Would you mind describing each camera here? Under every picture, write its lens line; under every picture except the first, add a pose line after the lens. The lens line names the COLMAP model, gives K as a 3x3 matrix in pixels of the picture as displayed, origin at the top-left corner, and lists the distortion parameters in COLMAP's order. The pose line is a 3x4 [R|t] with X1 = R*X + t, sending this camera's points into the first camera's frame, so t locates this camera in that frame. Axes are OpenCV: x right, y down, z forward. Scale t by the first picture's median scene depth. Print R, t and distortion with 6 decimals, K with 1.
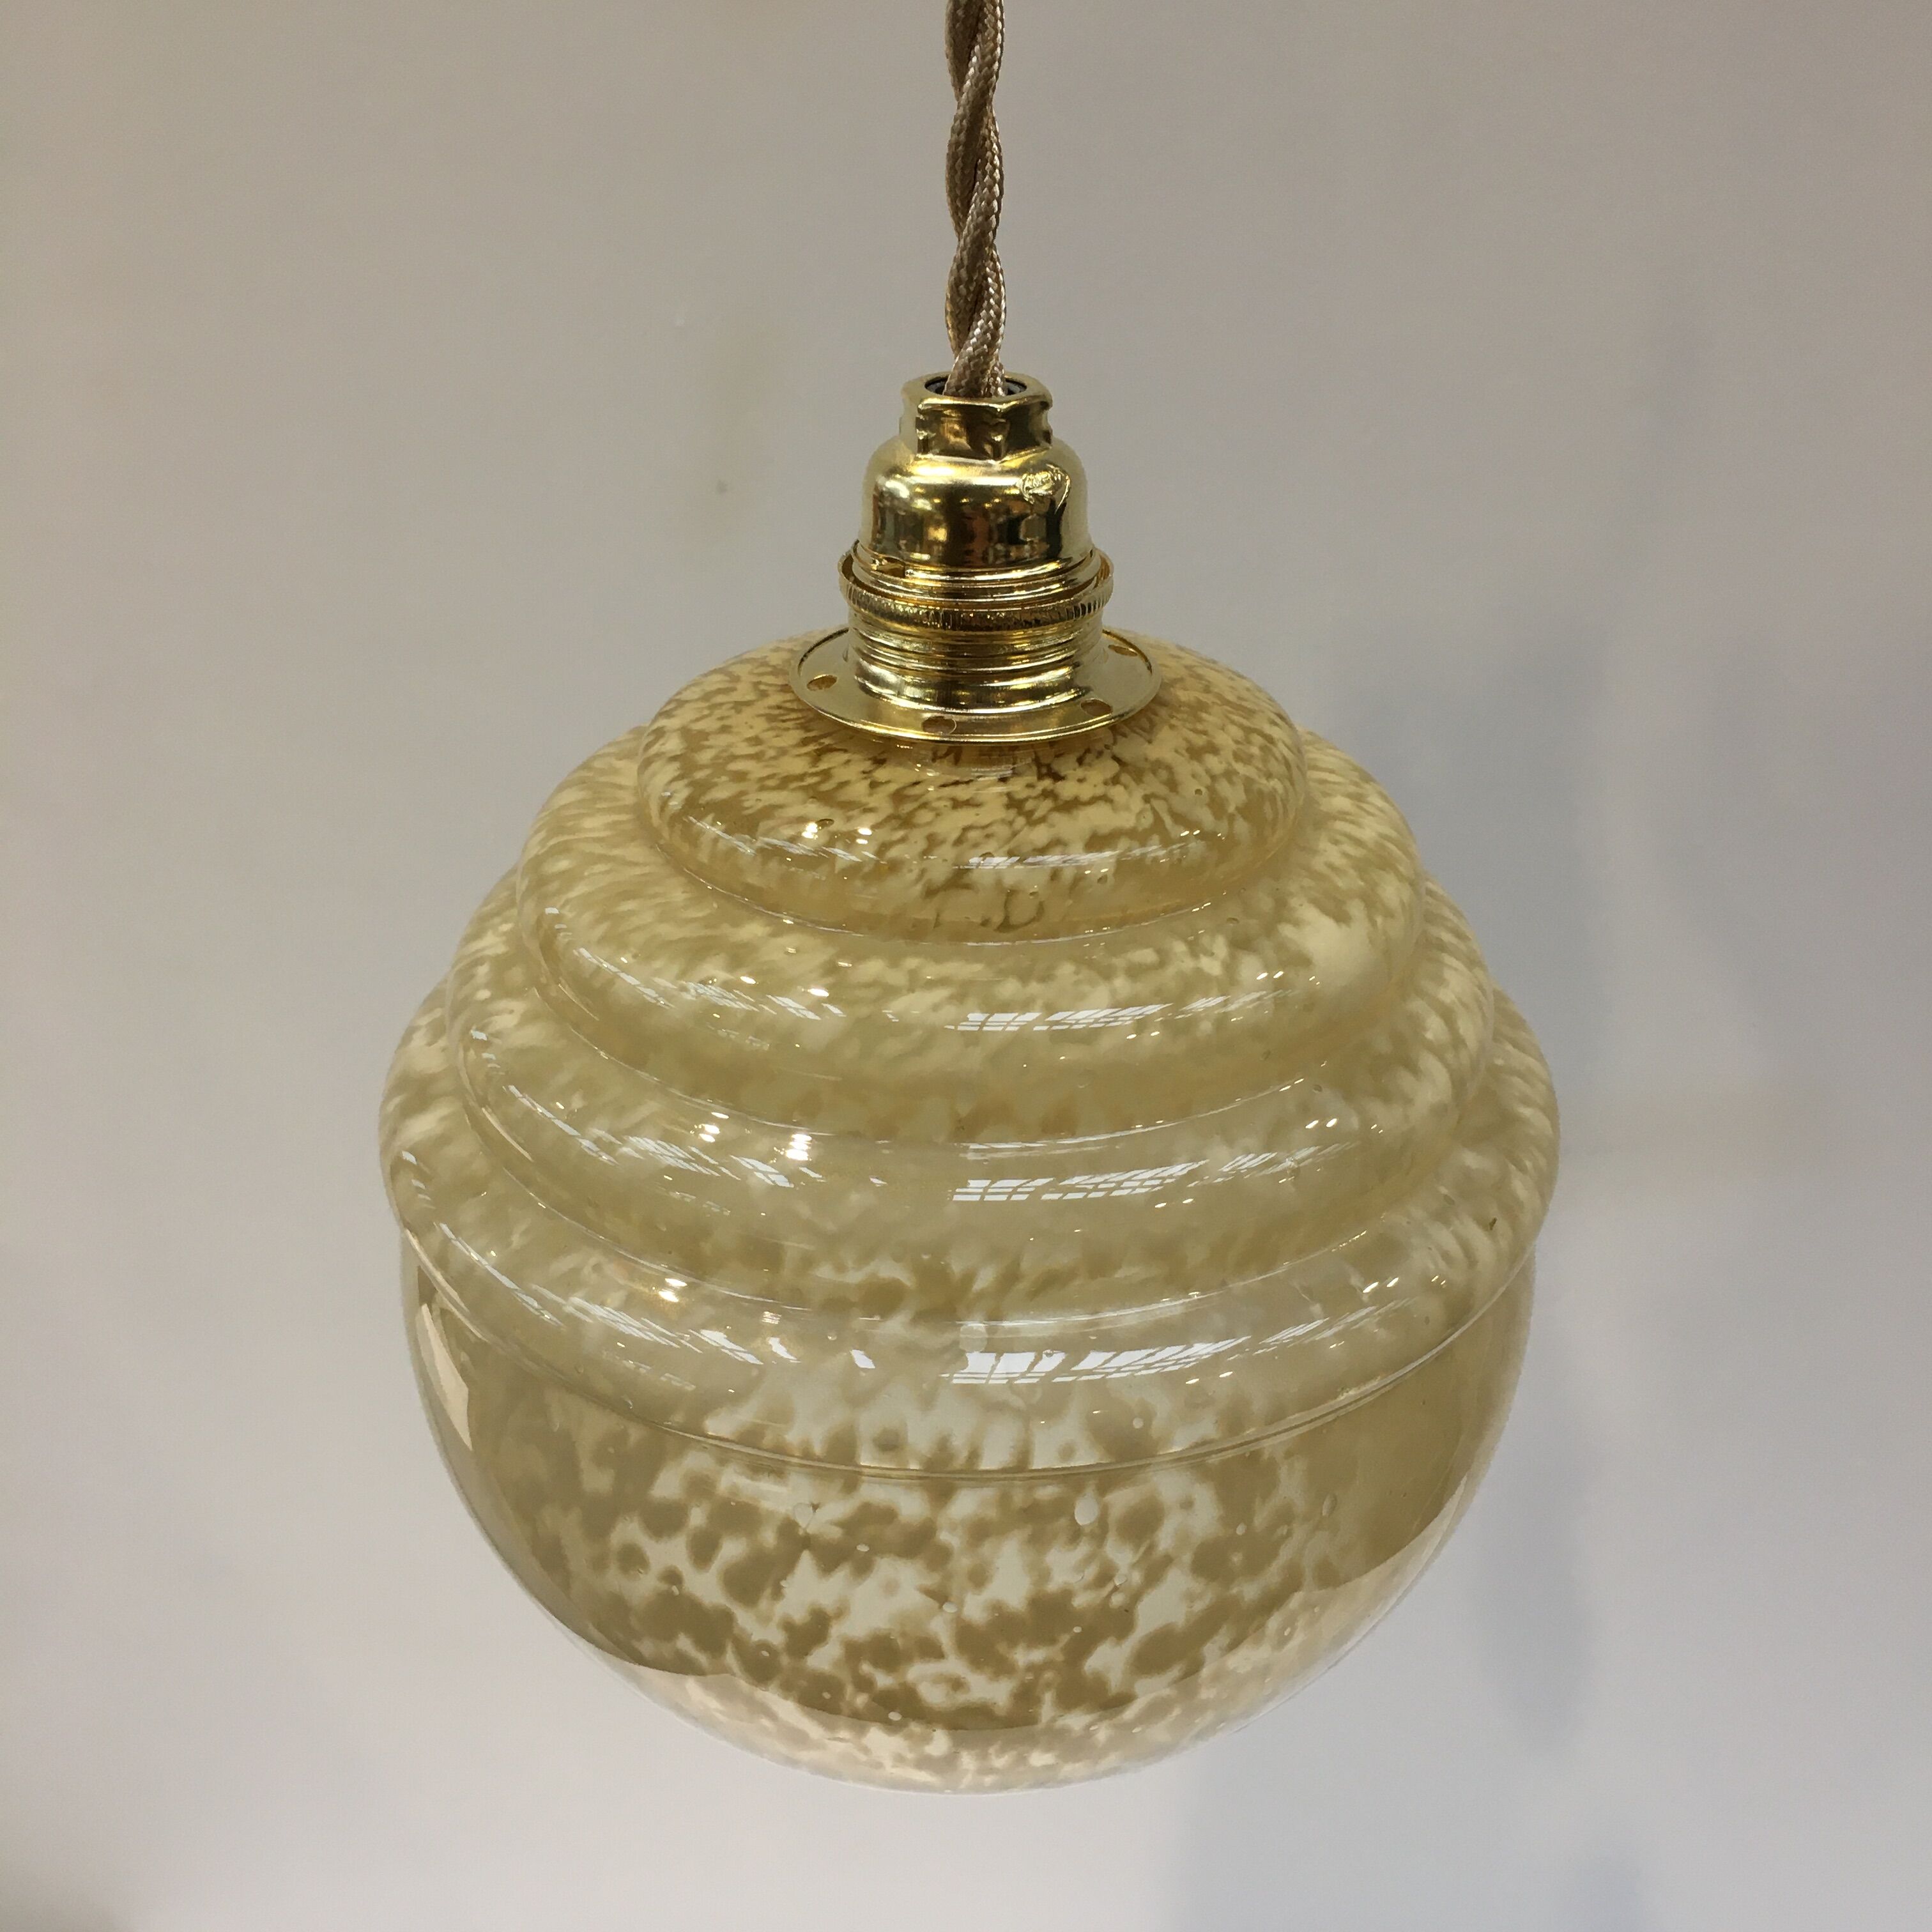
lens RADIAL K [[2283.8, 0, 921.2], [0, 2283.8, 968.2], [0, 0, 1]] dist [0.119325, -0.018514]
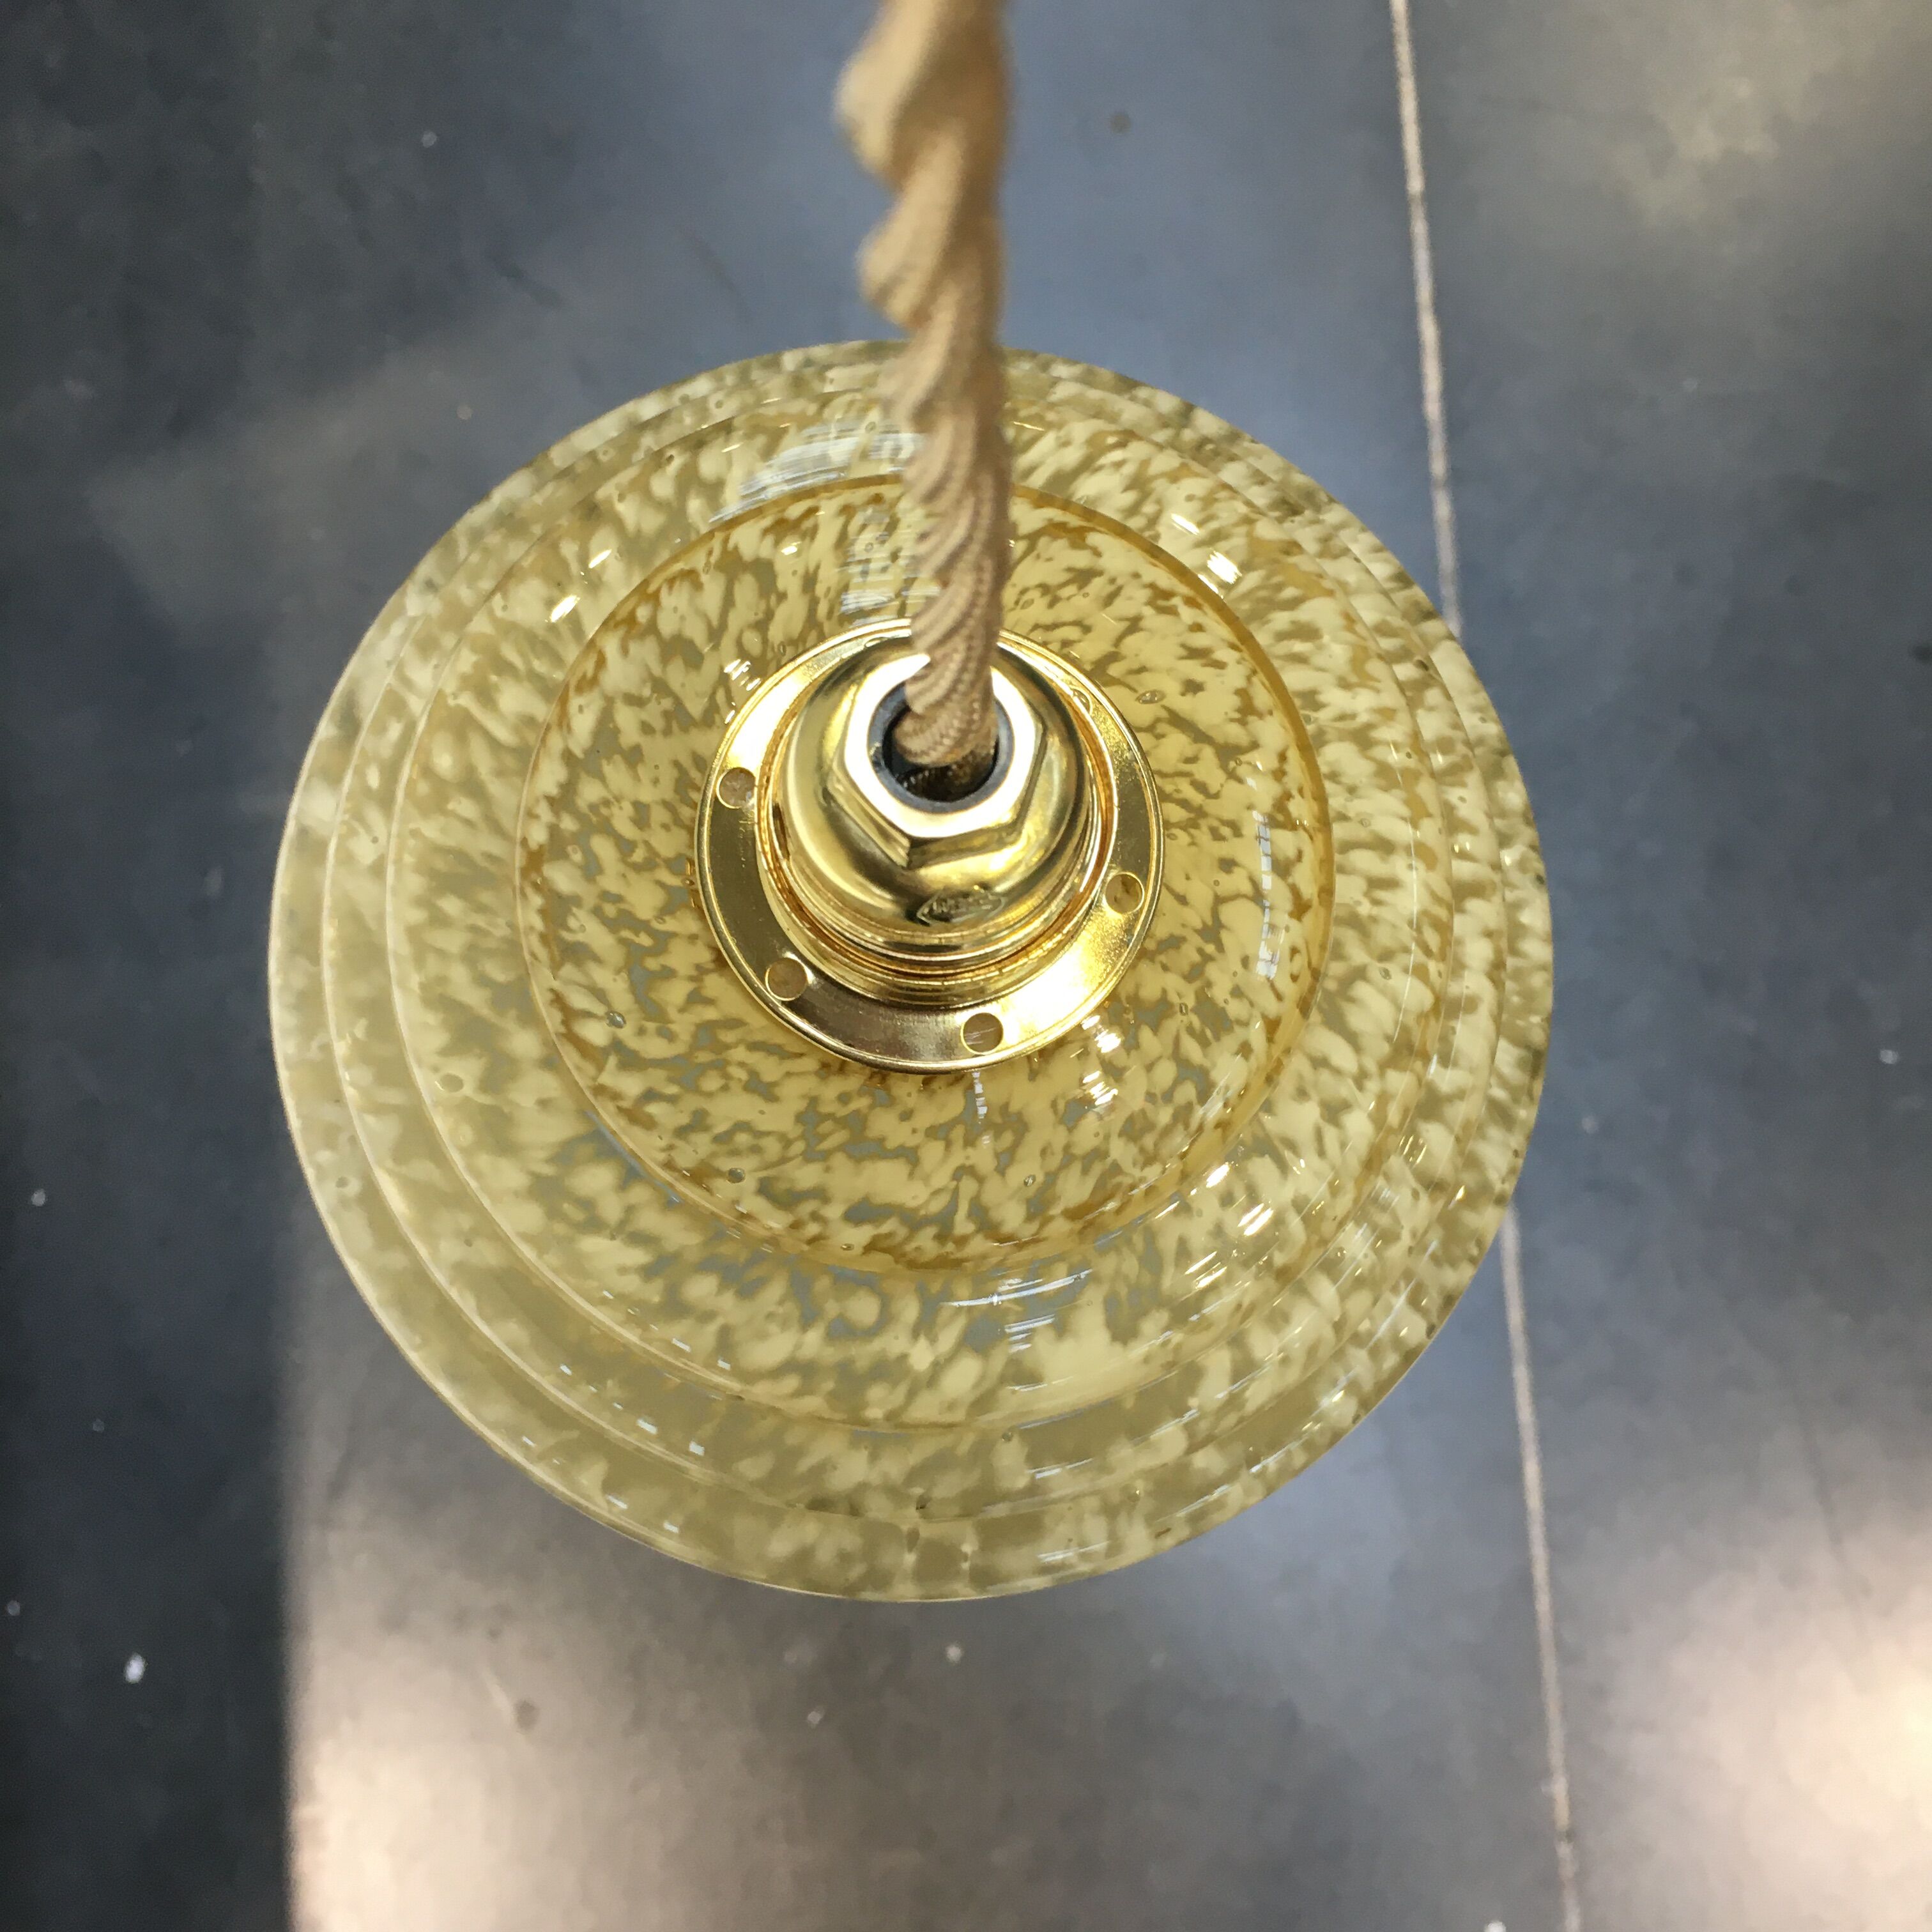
lens RADIAL K [[2283.8, 0, 921.2], [0, 2283.8, 968.2], [0, 0, 1]] dist [0.119325, -0.018514]
pose [[0.851956, 0.519487, -0.065599, 0.103275], [-0.287849, 0.569314, 0.770081, -0.777073], [0.437394, -0.637192, 0.634565, 0.502430]]
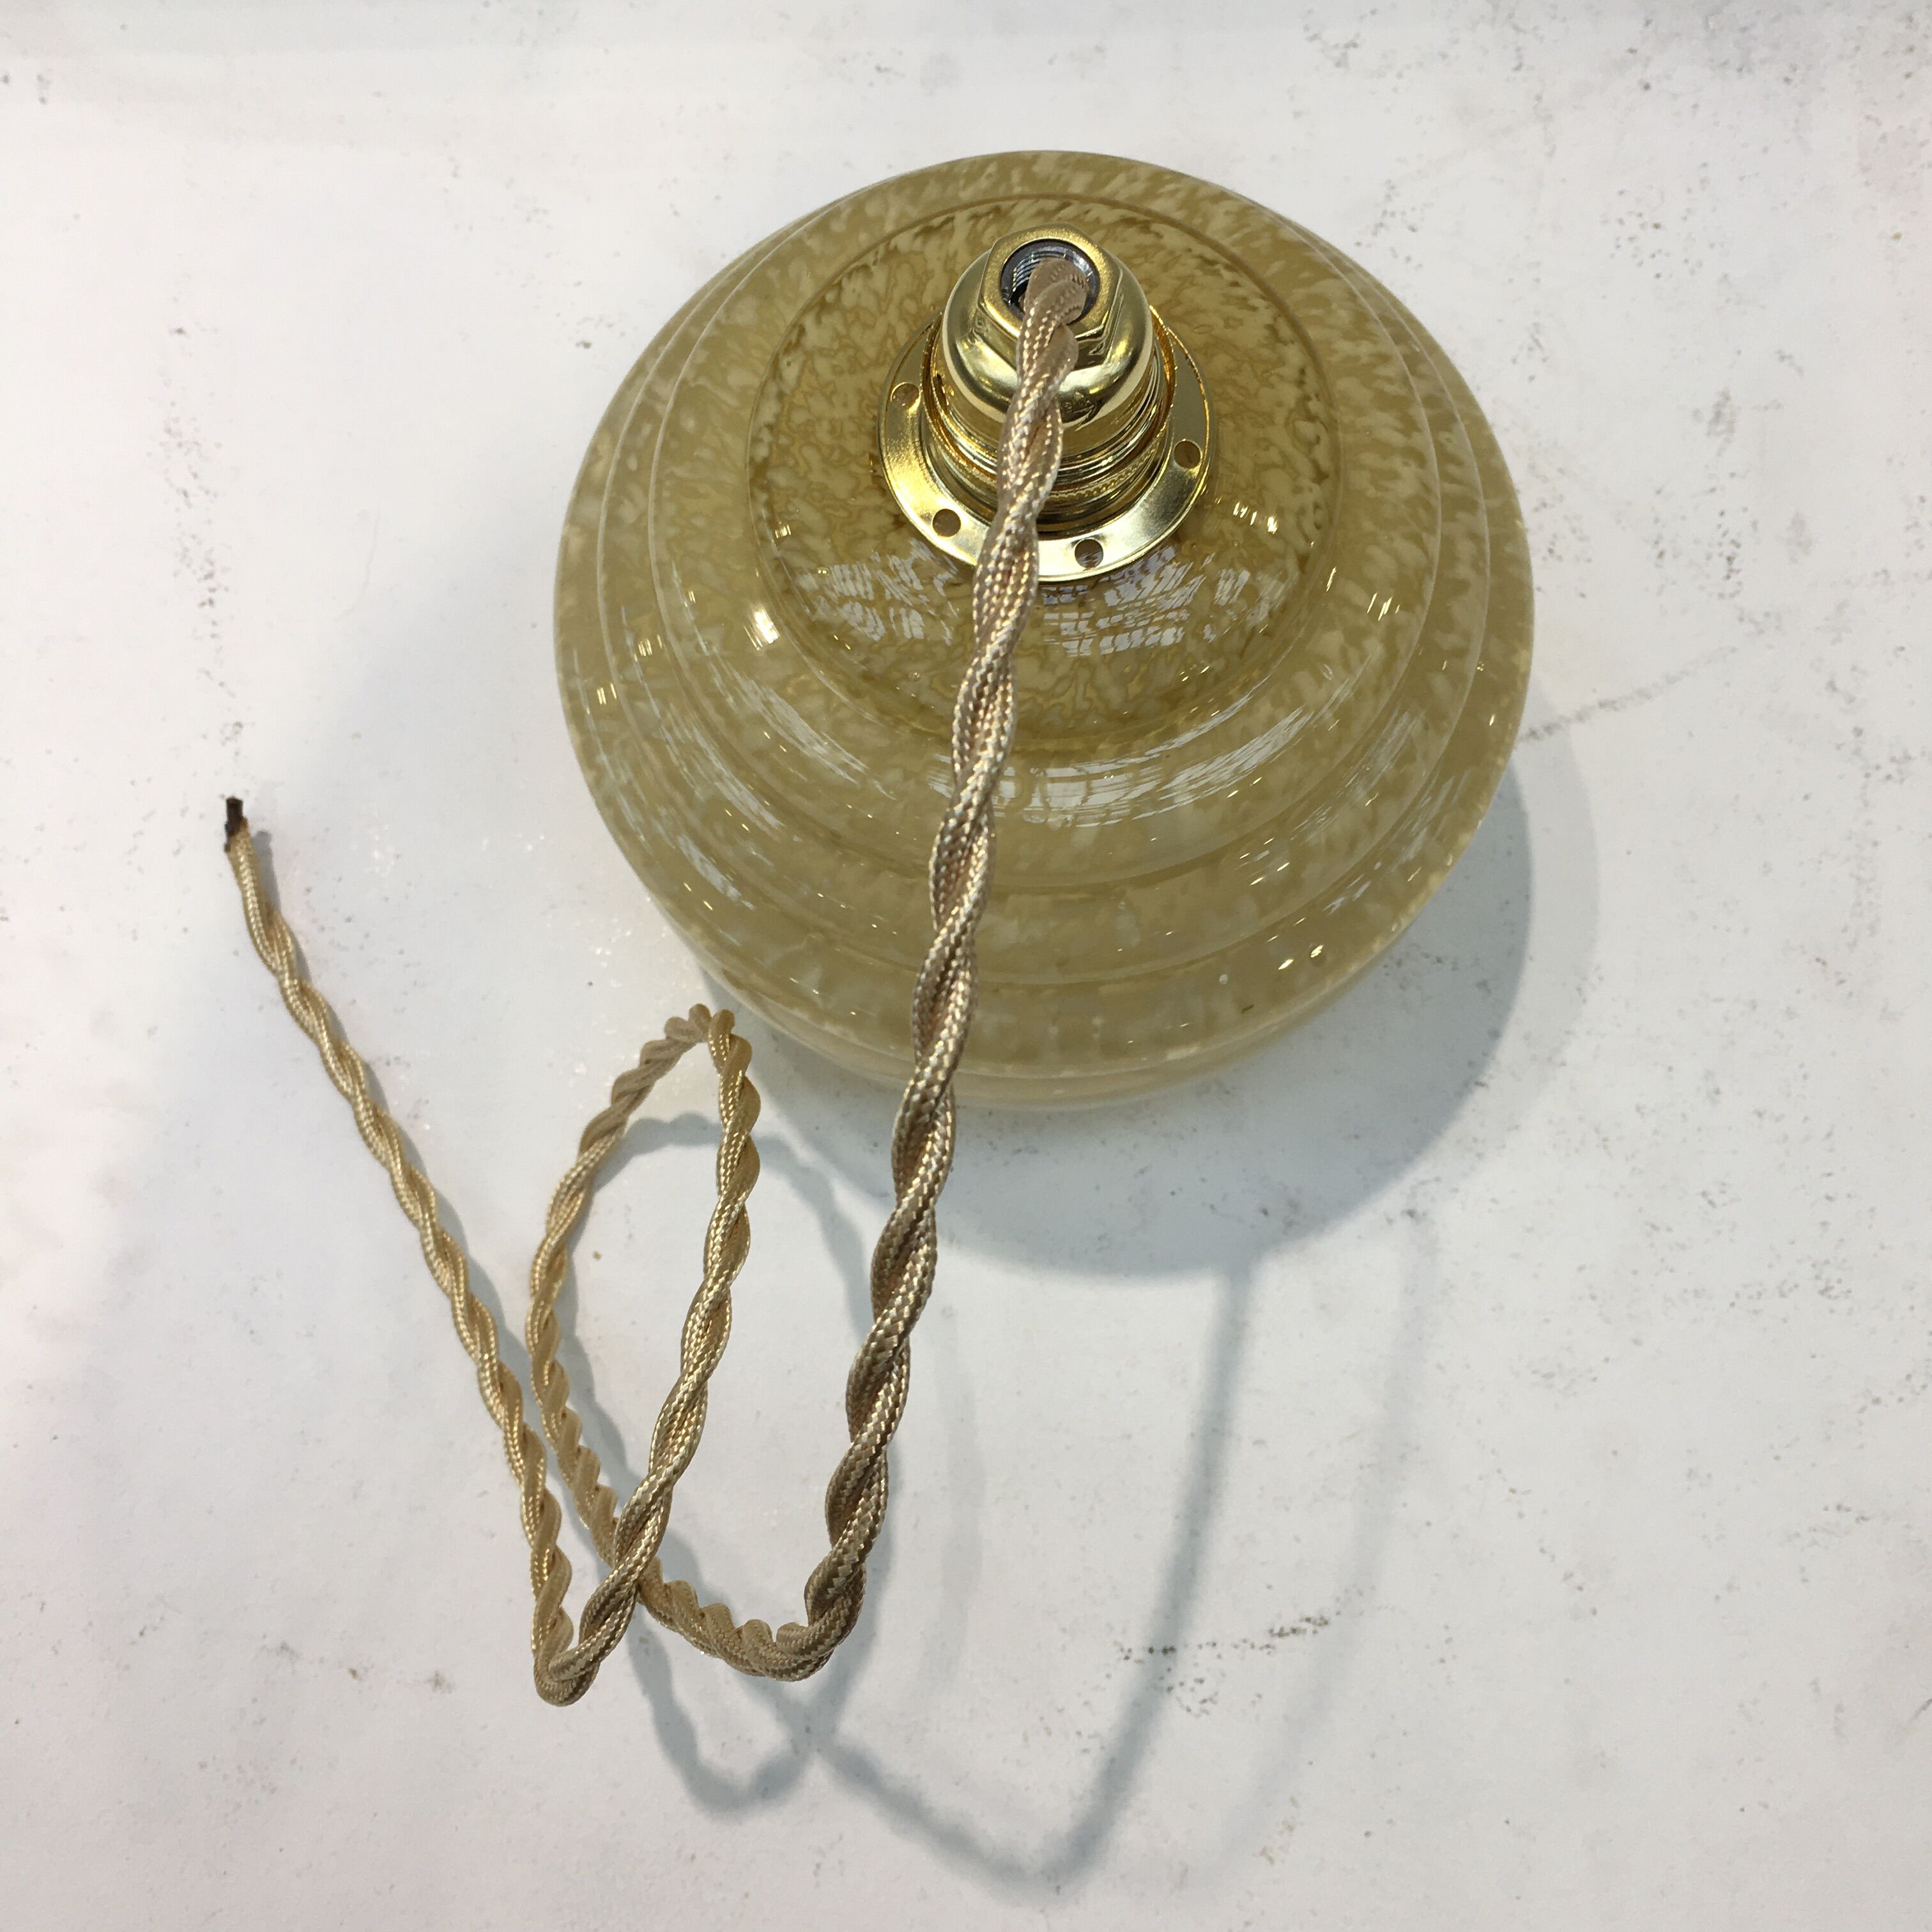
lens RADIAL K [[2283.8, 0, 921.2], [0, 2283.8, 968.2], [0, 0, 1]] dist [0.119325, -0.018514]
pose [[0.867225, 0.473542, -0.153879, 0.286675], [-0.223149, 0.645906, 0.730075, -0.821013], [0.445112, -0.598801, 0.665817, 0.084964]]
